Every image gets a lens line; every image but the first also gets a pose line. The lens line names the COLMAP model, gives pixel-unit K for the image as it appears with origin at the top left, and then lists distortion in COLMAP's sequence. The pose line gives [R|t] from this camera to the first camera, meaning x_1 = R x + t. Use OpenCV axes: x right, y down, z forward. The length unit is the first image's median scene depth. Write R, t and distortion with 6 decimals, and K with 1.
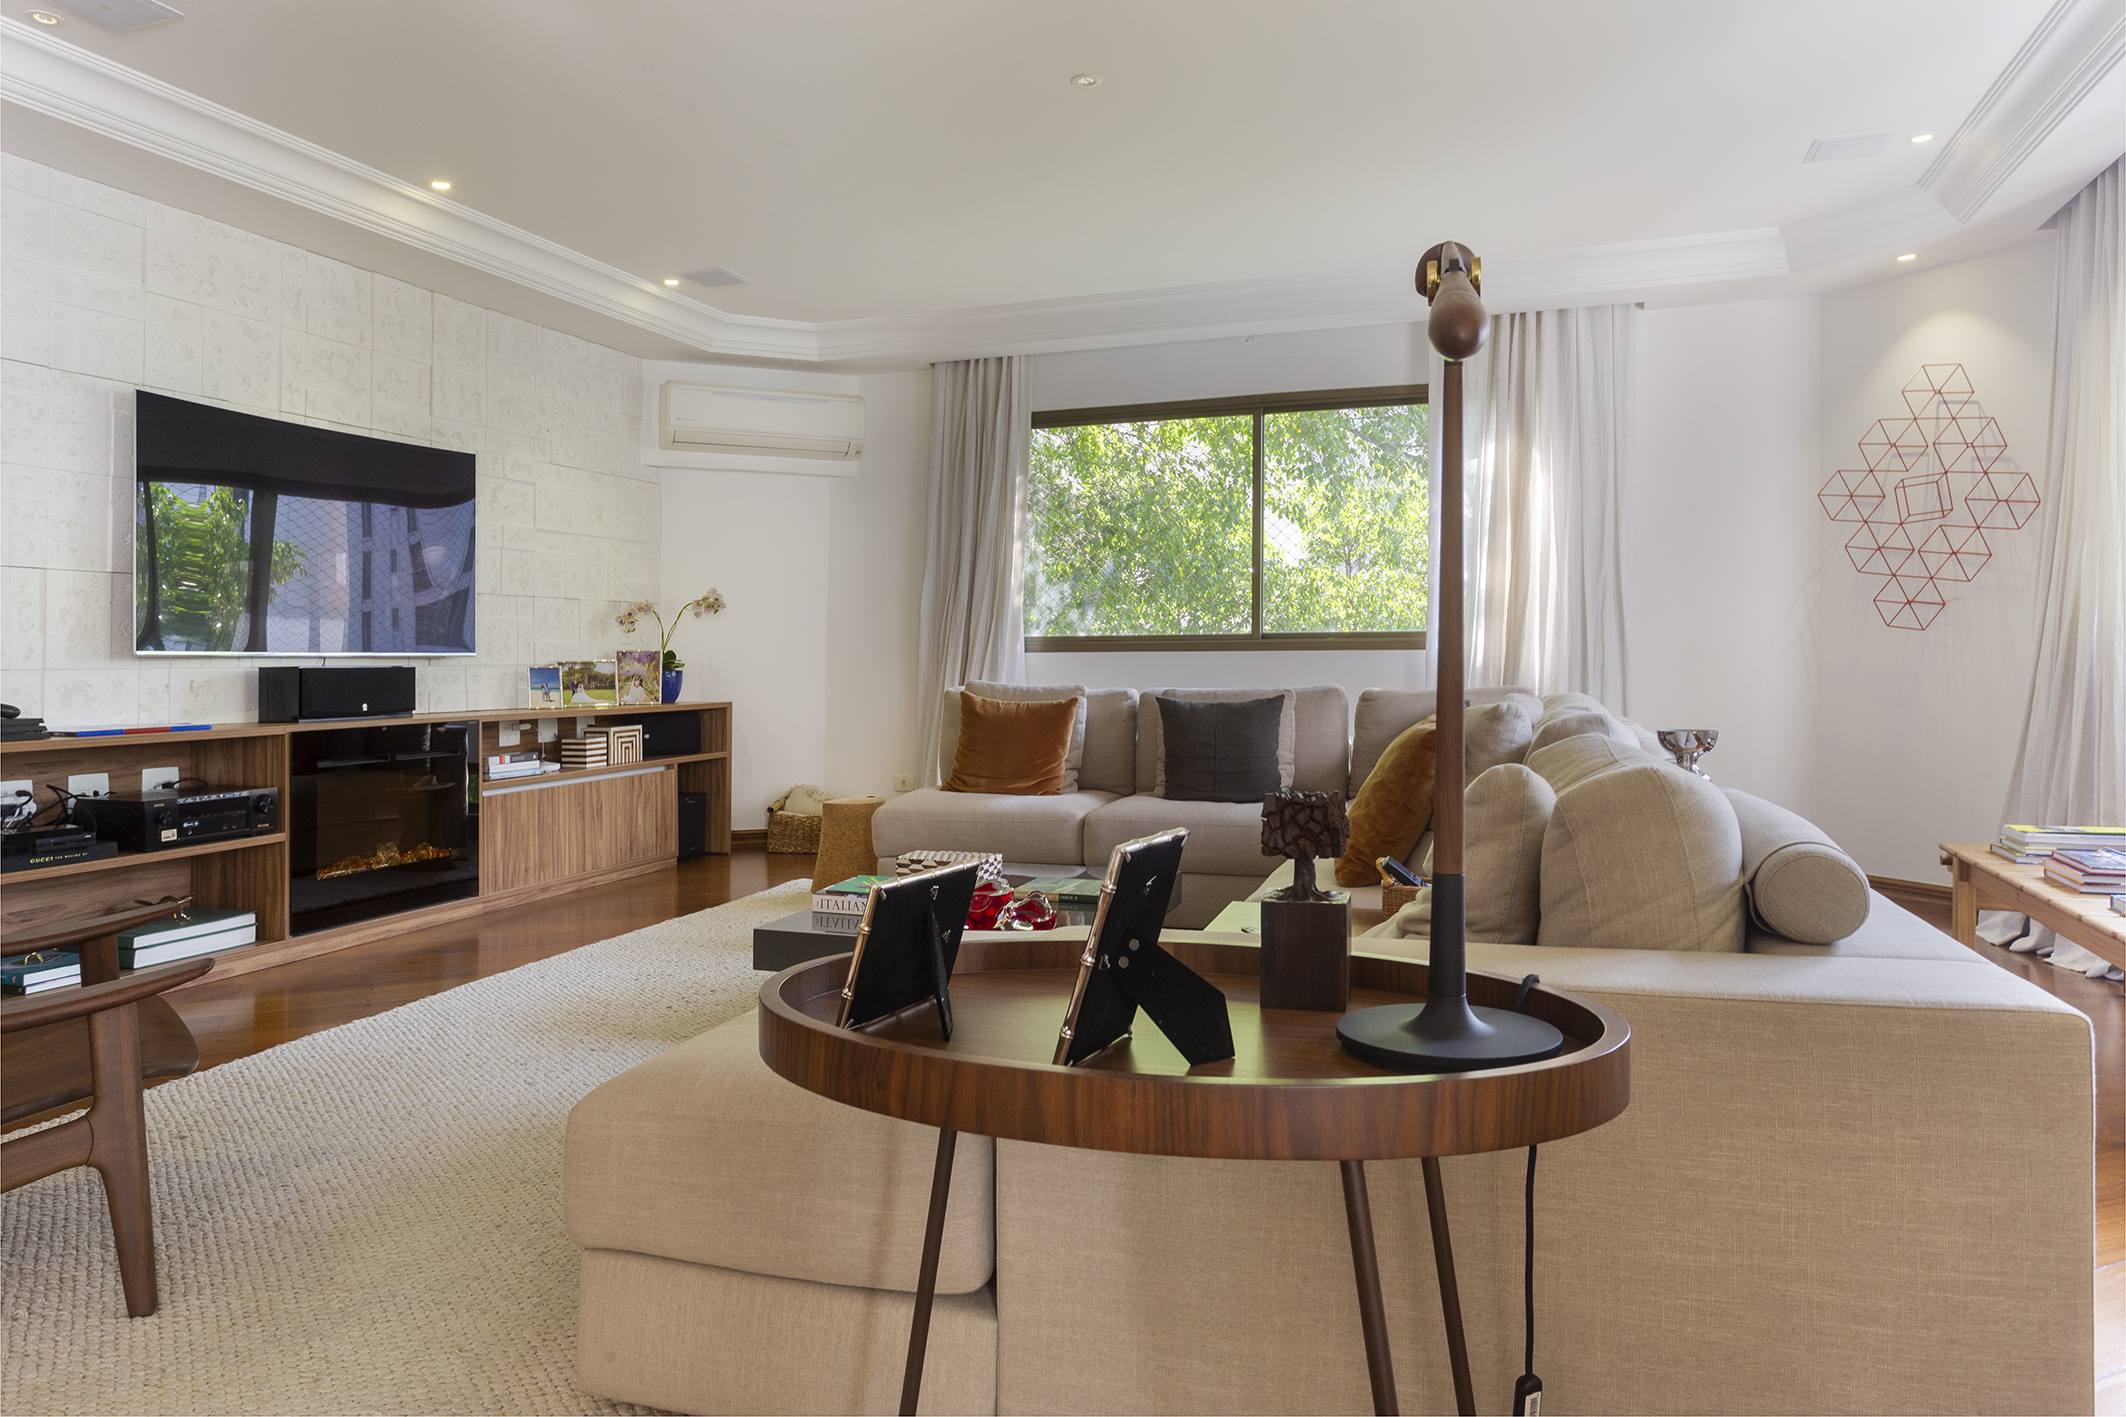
lens RADIAL K [[1436.0, 0, 1052.4], [0, 1436.0, 687.7], [0, 0, 1]] dist [-0.011628, 0.003270]
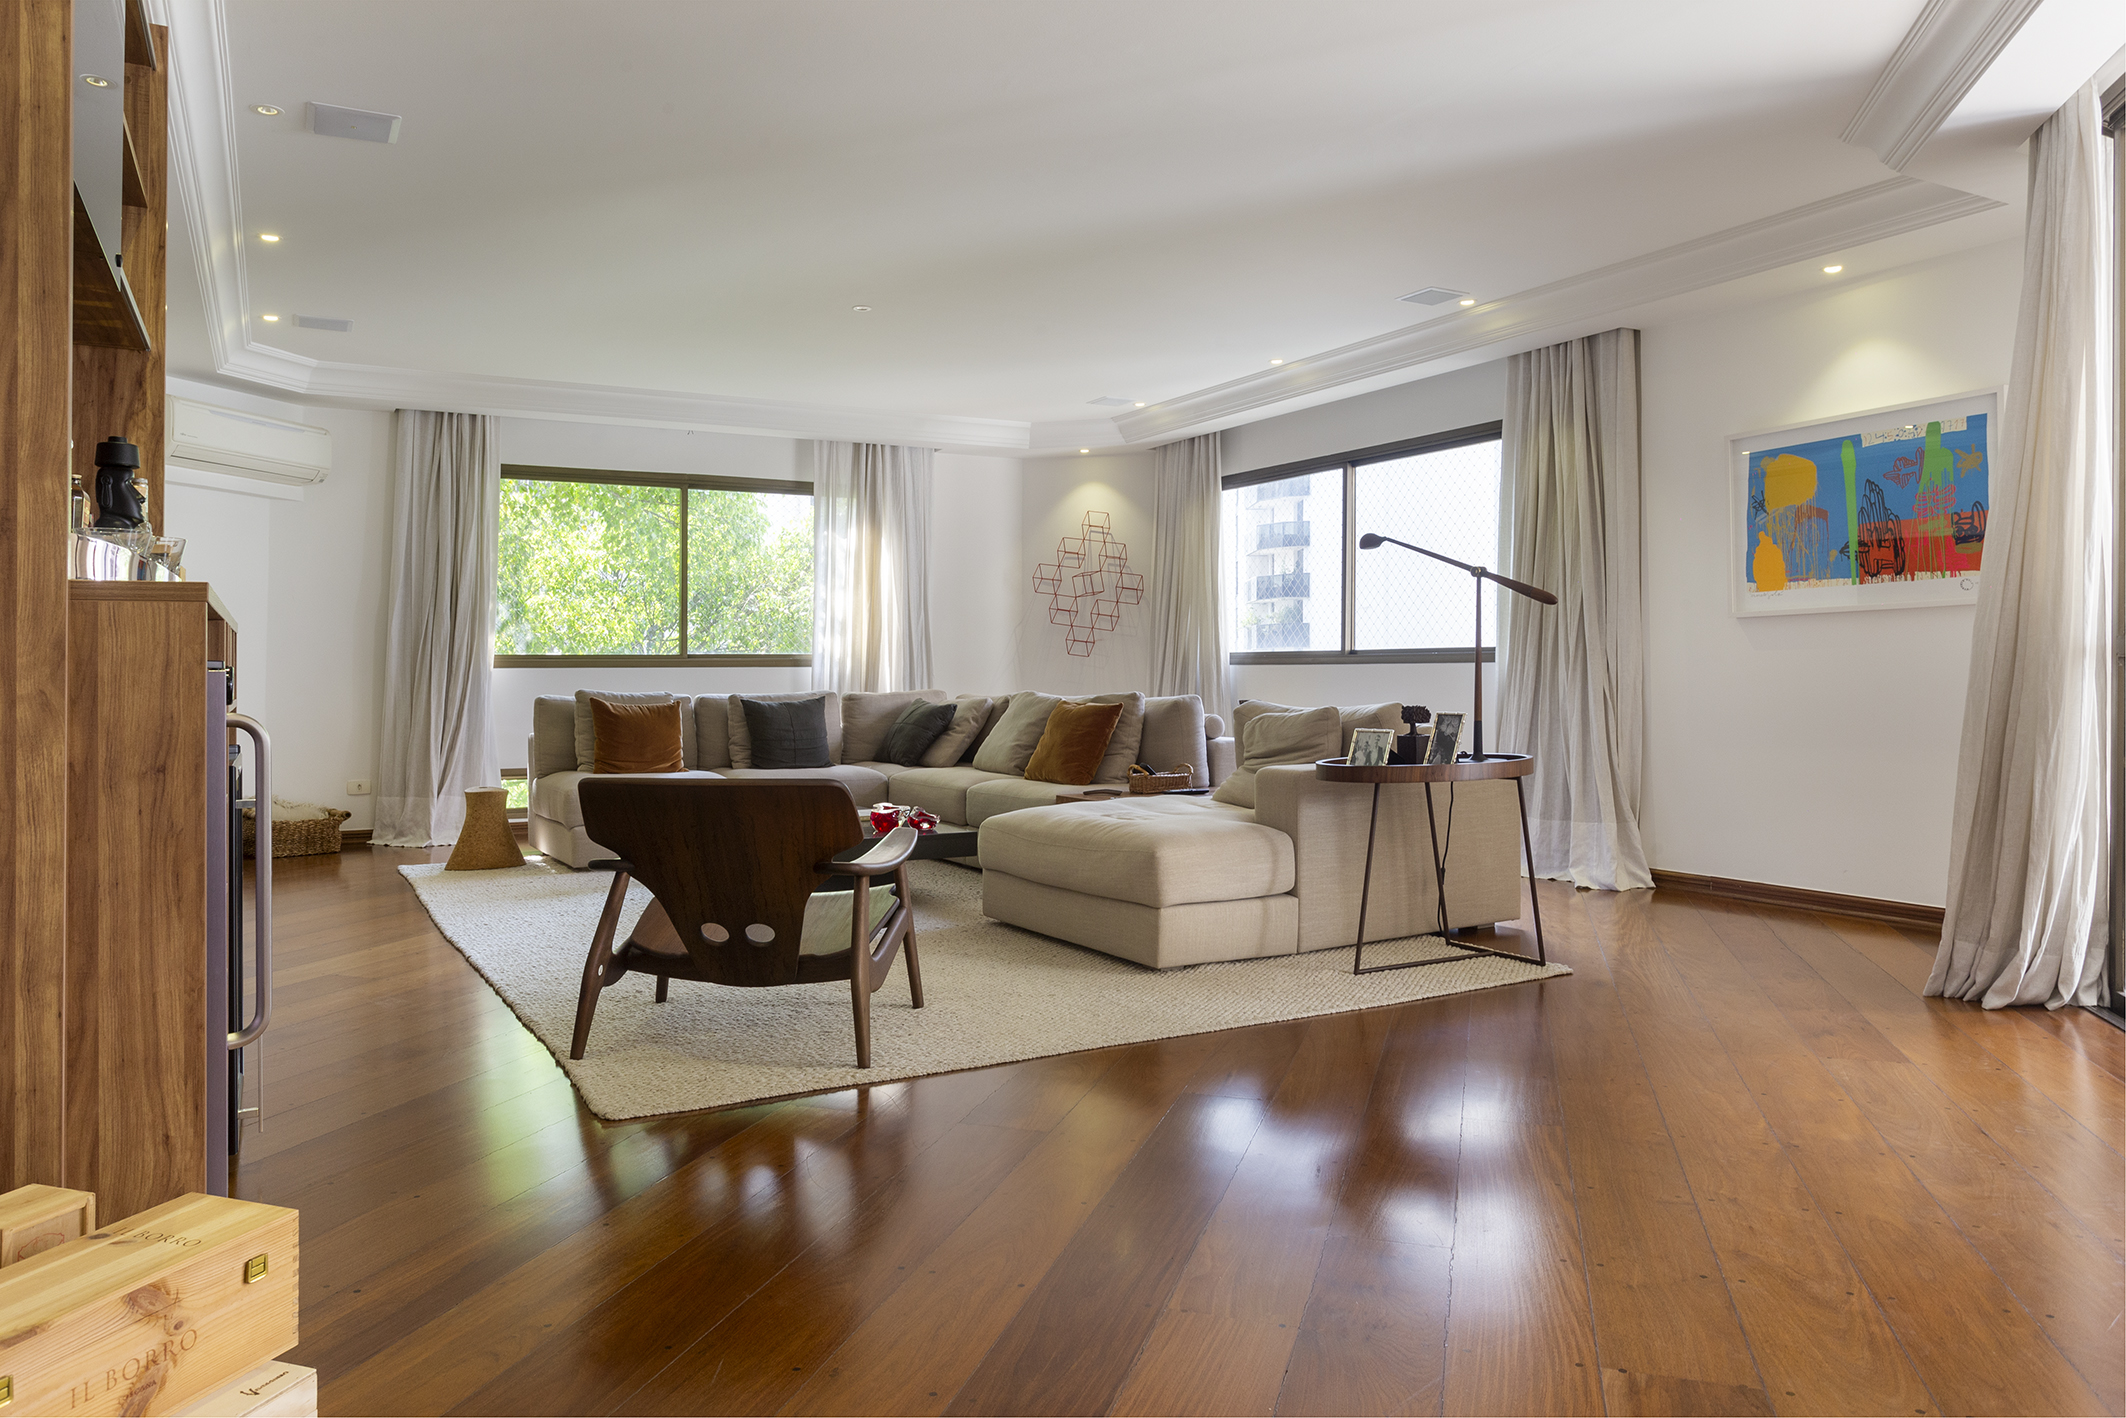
lens RADIAL K [[1436.0, 0, 1059.2], [0, 1436.0, 715.2], [0, 0, 1]] dist [-0.011628, 0.003270]
pose [[0.652524, -0.019382, 0.757520, -0.702733], [0.017888, 0.999788, 0.010172, 0.012500], [-0.757557, 0.006913, 0.652733, -0.138798]]
